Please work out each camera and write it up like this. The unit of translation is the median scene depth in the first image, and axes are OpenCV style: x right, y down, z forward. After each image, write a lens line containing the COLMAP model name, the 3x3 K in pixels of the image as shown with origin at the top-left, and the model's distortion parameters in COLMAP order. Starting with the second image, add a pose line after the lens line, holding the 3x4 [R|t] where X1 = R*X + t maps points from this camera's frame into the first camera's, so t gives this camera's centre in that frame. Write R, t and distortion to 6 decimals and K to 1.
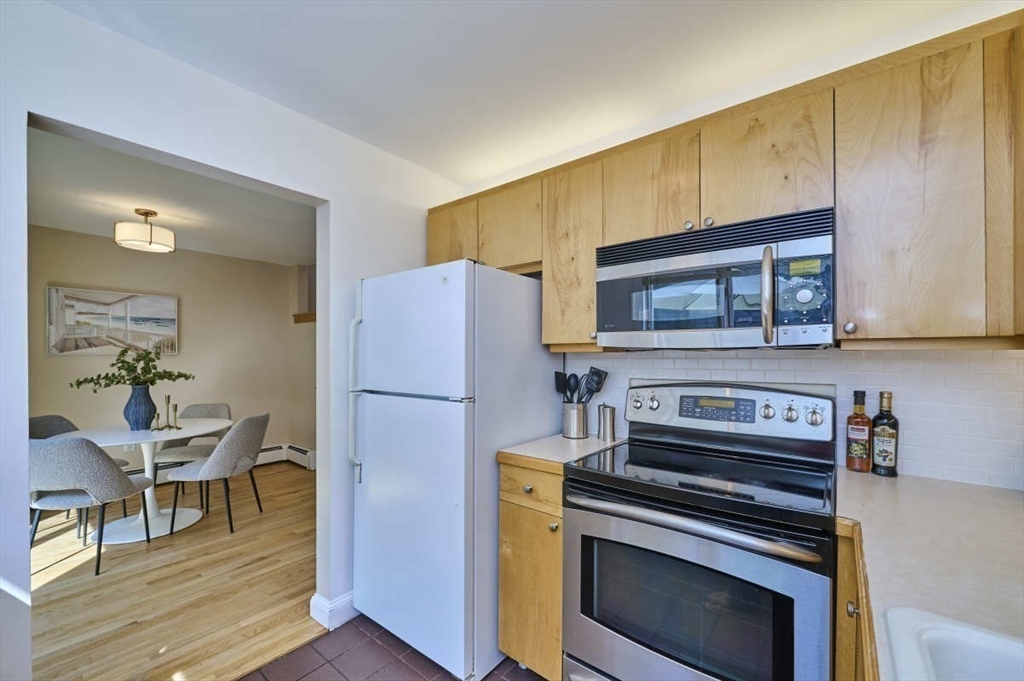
lens RADIAL K [[410.1, 0, 509.6], [0, 410.1, 353.1], [0, 0, 1]] dist [-0.002769, -0.000353]
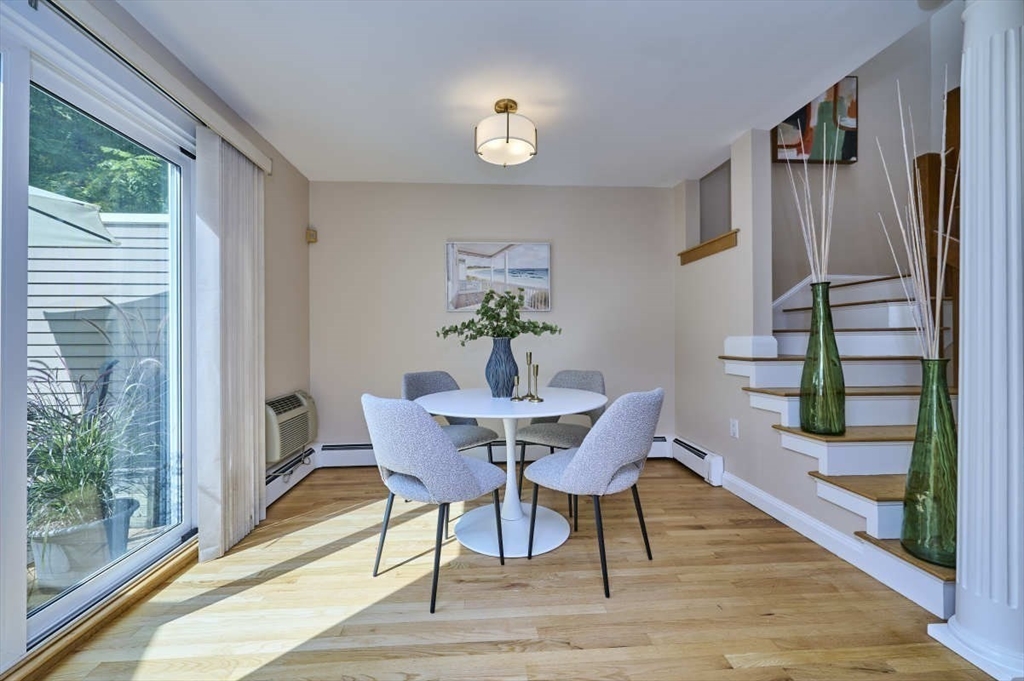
lens RADIAL K [[404.8, 0, 508.1], [0, 404.8, 337.8], [0, 0, 1]] dist [-0.001360, 0.000073]
pose [[0.673742, -0.003158, -0.738960, -0.328397], [0.006917, 0.999974, 0.002033, 0.073874], [0.738934, -0.006481, 0.673747, 0.482883]]
